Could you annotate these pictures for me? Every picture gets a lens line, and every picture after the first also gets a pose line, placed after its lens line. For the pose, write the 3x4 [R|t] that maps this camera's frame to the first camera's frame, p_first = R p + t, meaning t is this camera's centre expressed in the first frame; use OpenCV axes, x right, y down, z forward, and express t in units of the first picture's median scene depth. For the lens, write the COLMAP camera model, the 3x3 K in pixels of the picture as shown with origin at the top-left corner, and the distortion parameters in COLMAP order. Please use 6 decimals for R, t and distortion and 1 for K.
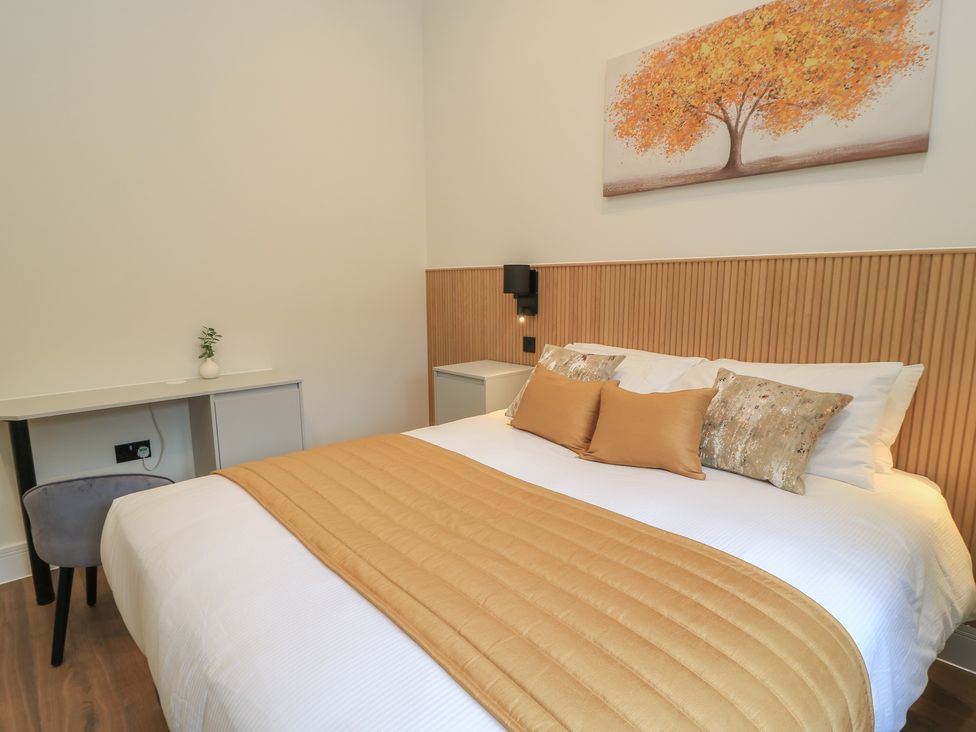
lens RADIAL K [[524.3, 0, 478.5], [0, 524.3, 366.7], [0, 0, 1]] dist [-0.000288, -0.013037]
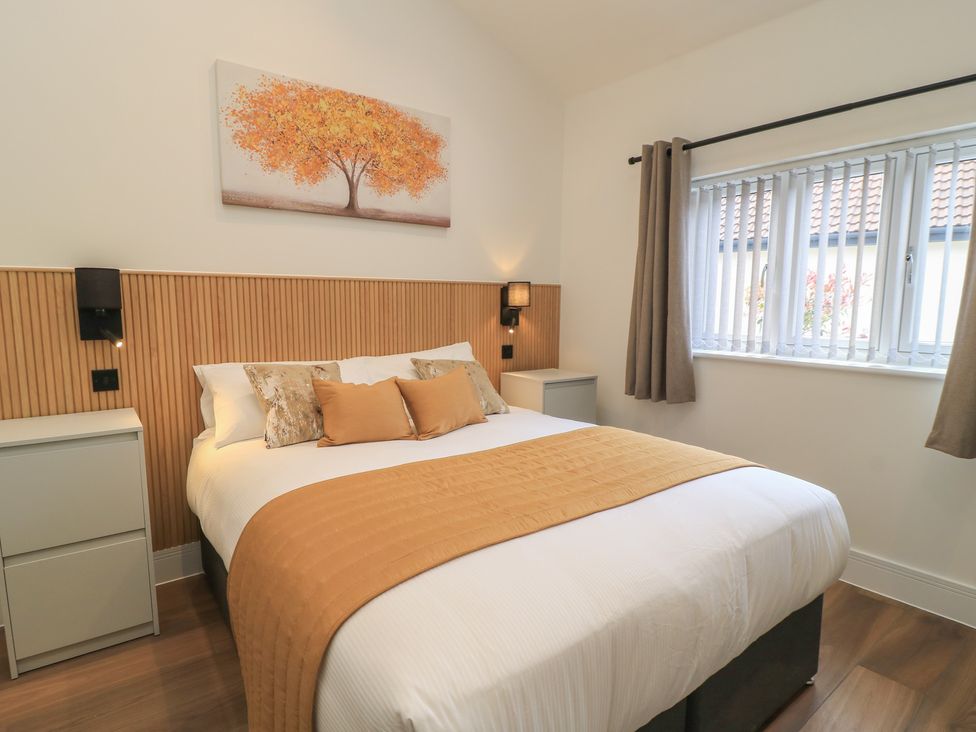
lens RADIAL K [[524.3, 0, 478.5], [0, 524.3, 366.7], [0, 0, 1]] dist [-0.000288, -0.013037]
pose [[0.091966, -0.118507, 0.988685, -0.812010], [0.151863, 0.982947, 0.103693, -0.083228], [-0.984114, 0.140609, 0.108395, 0.603781]]
